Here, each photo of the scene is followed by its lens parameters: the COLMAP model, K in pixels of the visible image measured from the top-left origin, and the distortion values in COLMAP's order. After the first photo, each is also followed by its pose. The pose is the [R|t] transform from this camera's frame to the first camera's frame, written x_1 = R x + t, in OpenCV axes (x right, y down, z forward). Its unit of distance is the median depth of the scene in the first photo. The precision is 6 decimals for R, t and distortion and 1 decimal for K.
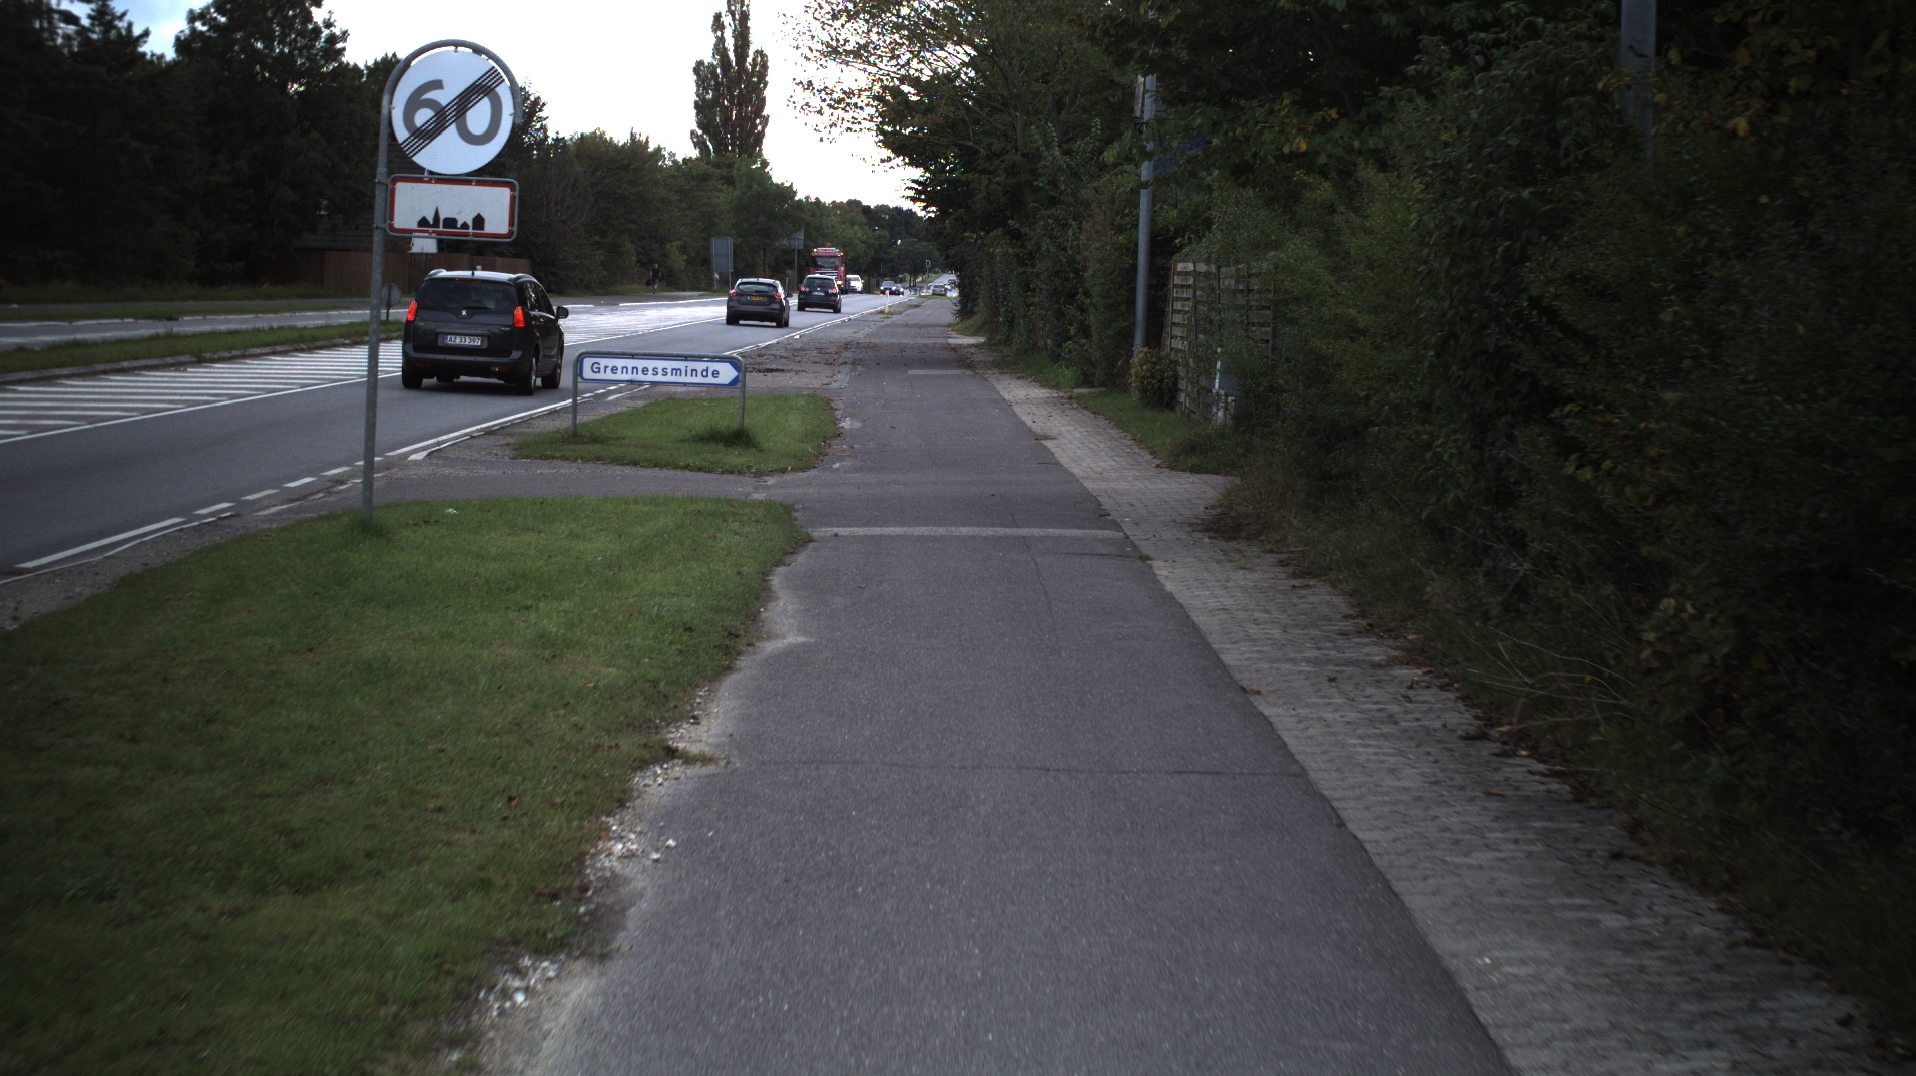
lens RADIAL K [[3263.0, 0, 958.0], [0, 3263.0, 538.0], [0, 0, 1]] dist [-0.227360, 0.047685]
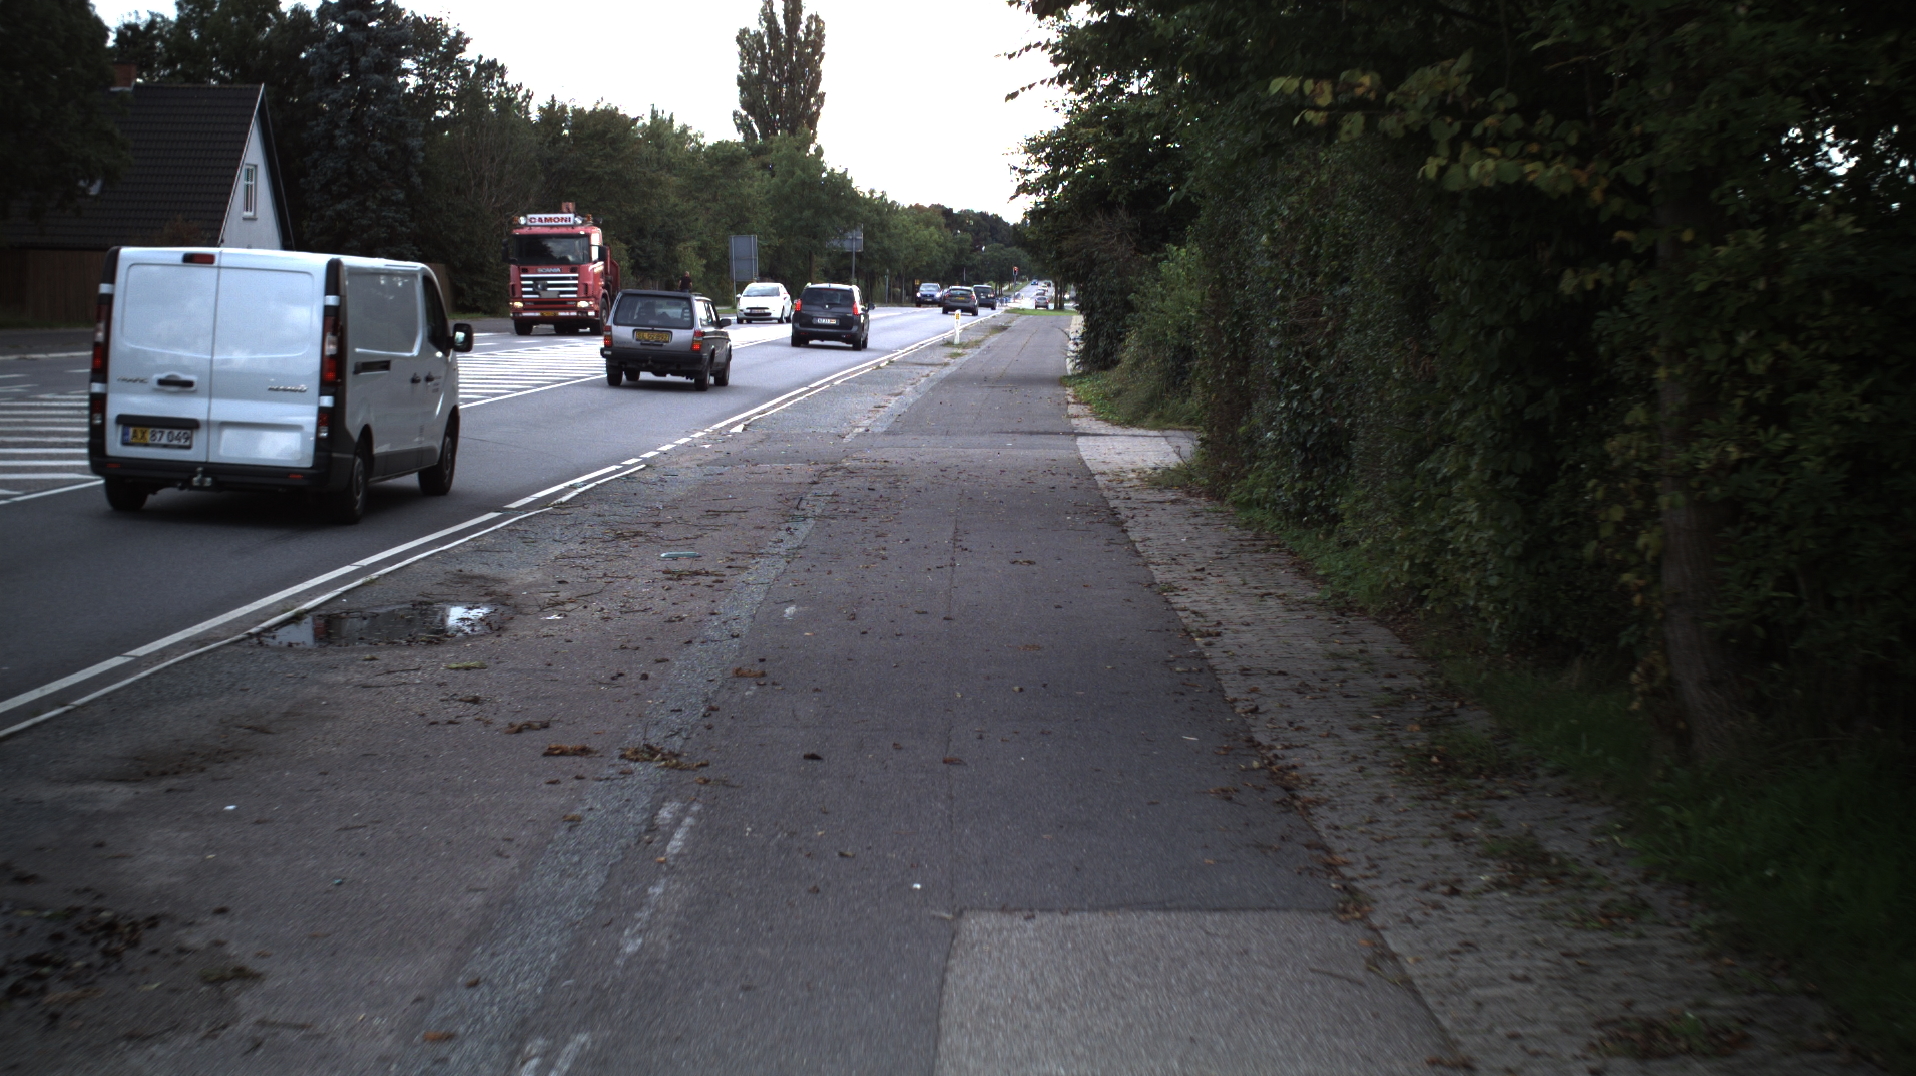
lens RADIAL K [[2755.6, 0, 1000.5], [0, 2755.6, 539.4], [0, 0, 1]] dist [-0.154849, 0.007233]
pose [[0.999908, -0.000594, -0.013540, -0.007373], [0.000767, 0.999918, 0.012766, -0.047466], [0.013531, -0.012775, 0.999827, 0.575494]]
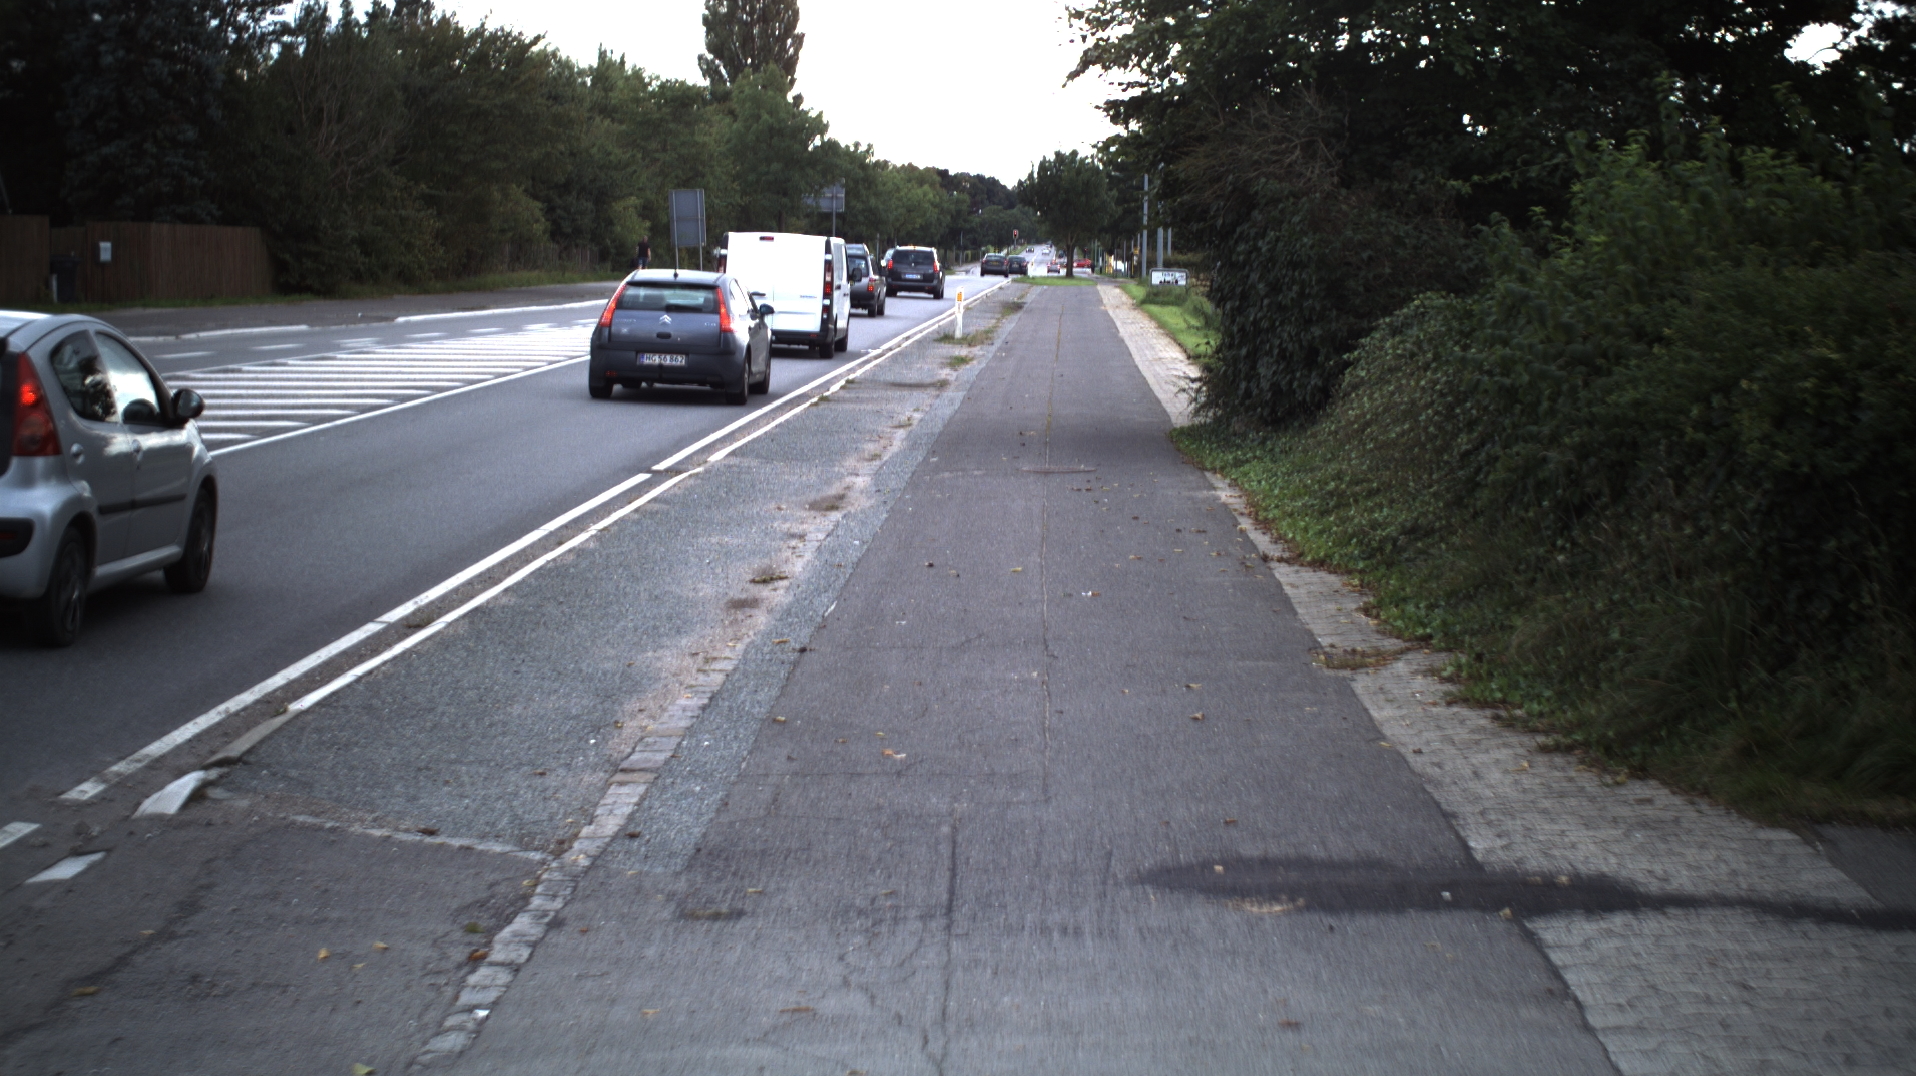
lens RADIAL K [[2589.1, 0, 1073.1], [0, 2589.1, 541.0], [0, 0, 1]] dist [-0.149183, -0.008974]
pose [[0.999820, -0.009626, 0.016322, -0.015988], [0.009080, 0.999406, 0.033256, -0.068276], [-0.016632, -0.033102, 0.999314, 0.835502]]
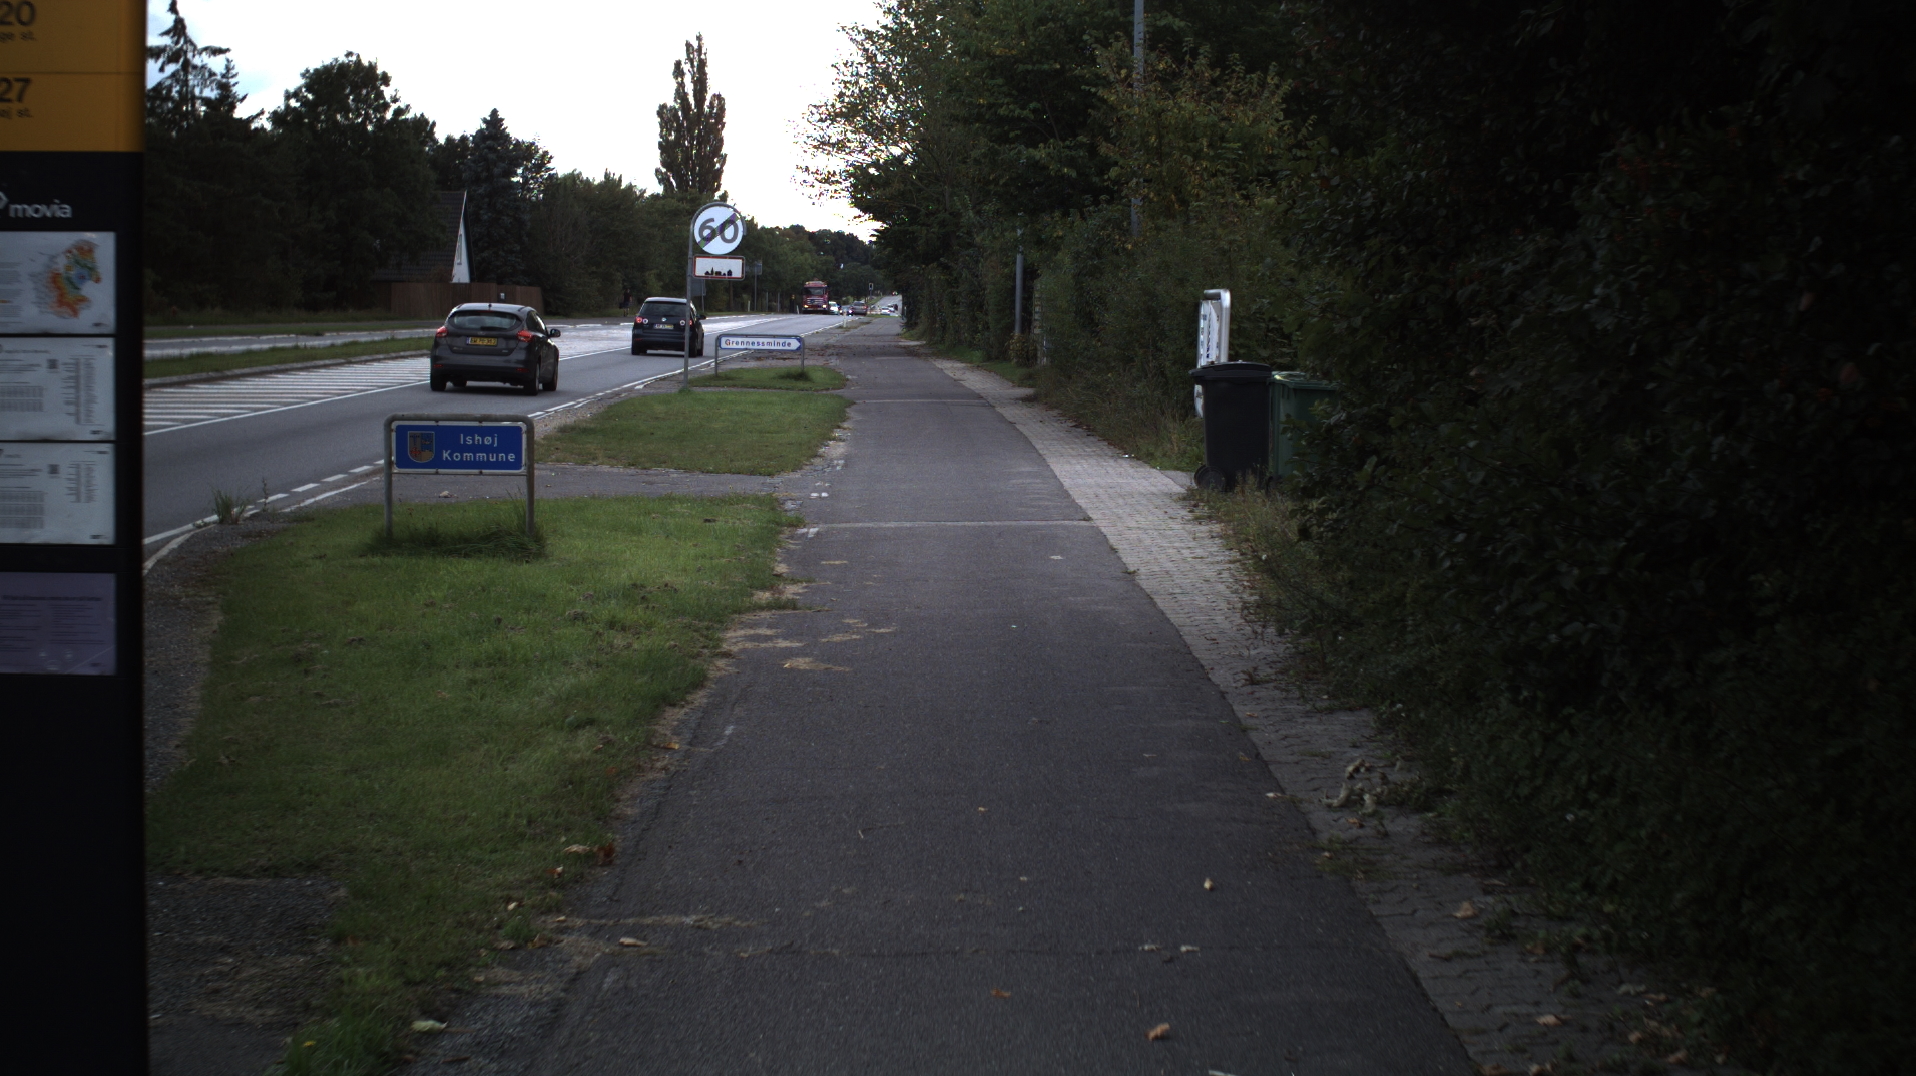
lens RADIAL K [[3656.2, 0, 958.0], [0, 3656.2, 538.0], [0, 0, 1]] dist [-0.258370, 0.023913]
pose [[0.999764, -0.014133, 0.016501, -0.004083], [0.014377, 0.999787, -0.014804, 0.038139], [-0.016288, 0.015038, 0.999754, -0.456624]]
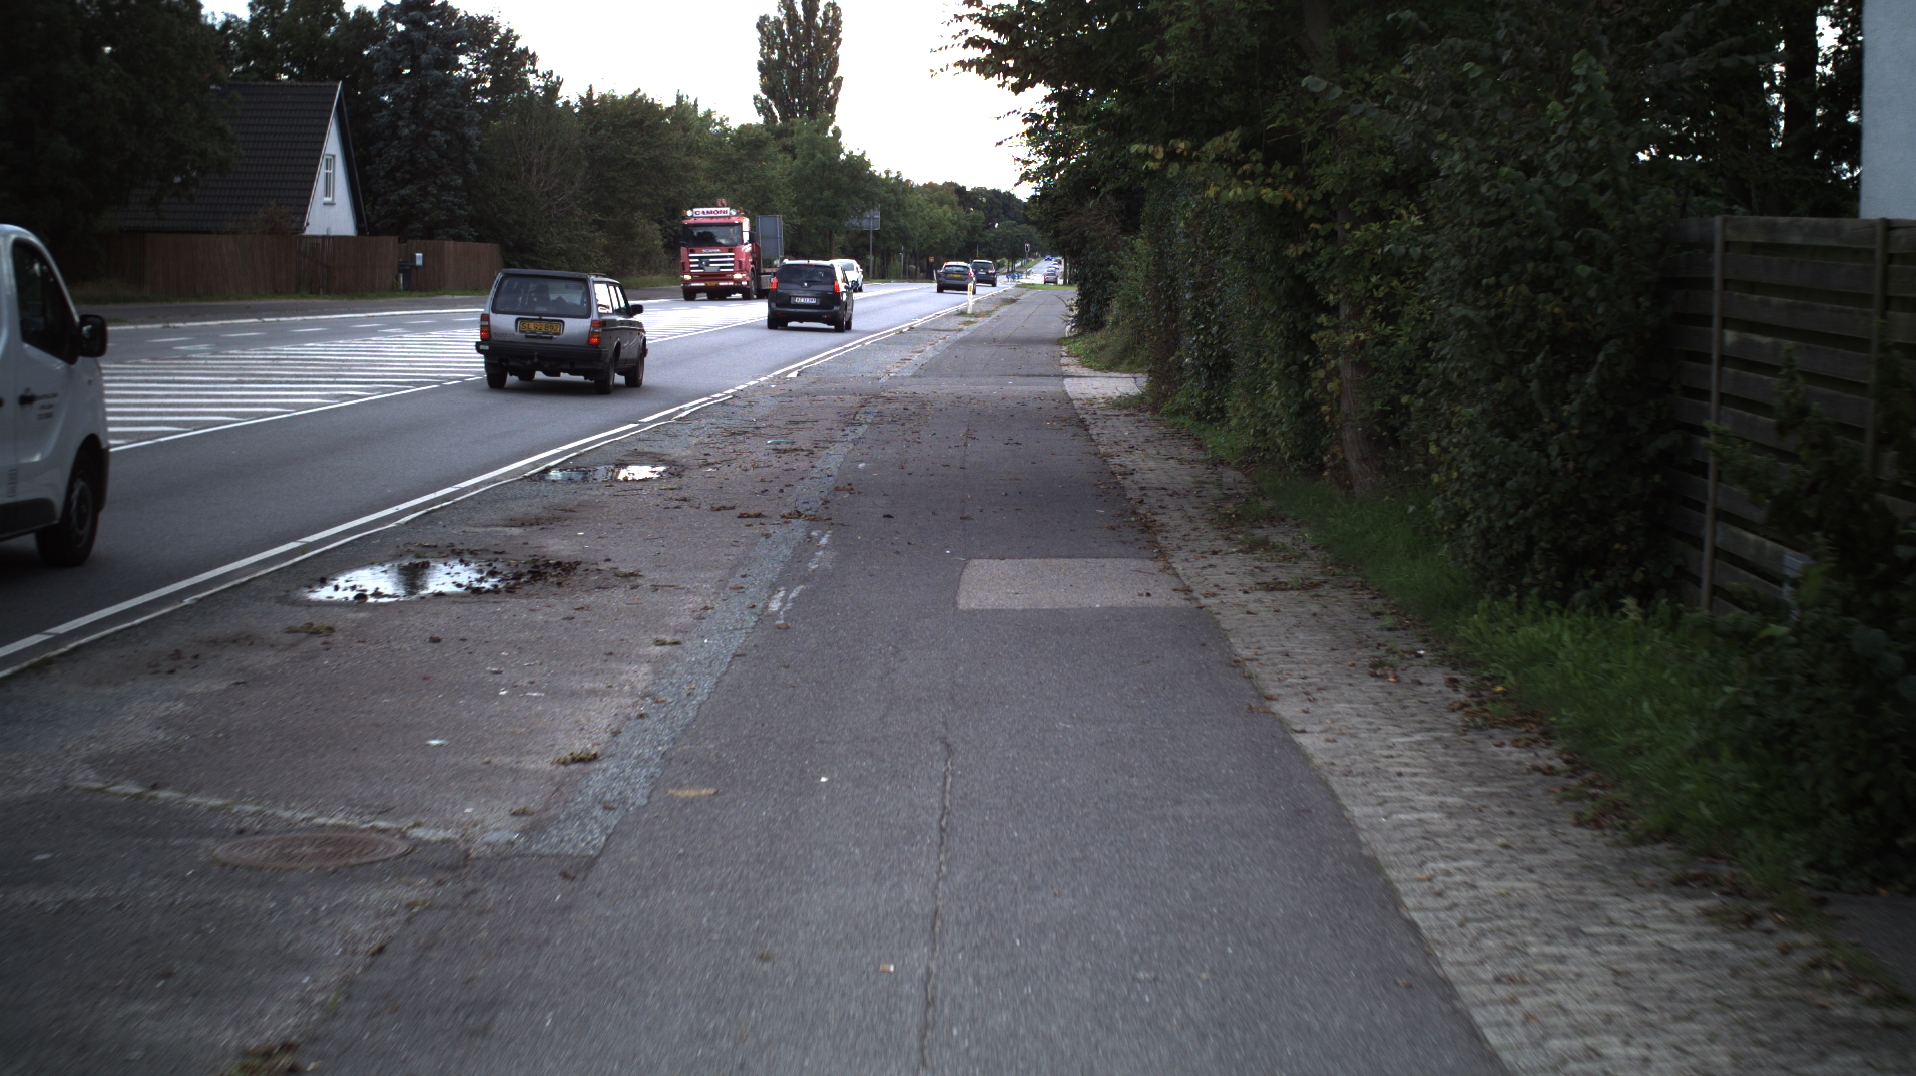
lens RADIAL K [[2839.9, 0, 1034.5], [0, 2839.9, 536.2], [0, 0, 1]] dist [-0.173429, -0.006535]
pose [[0.999956, -0.005849, -0.007356, -0.004167], [0.005973, 0.999839, 0.016914, -0.038983], [0.007255, -0.016957, 0.999830, 0.476297]]
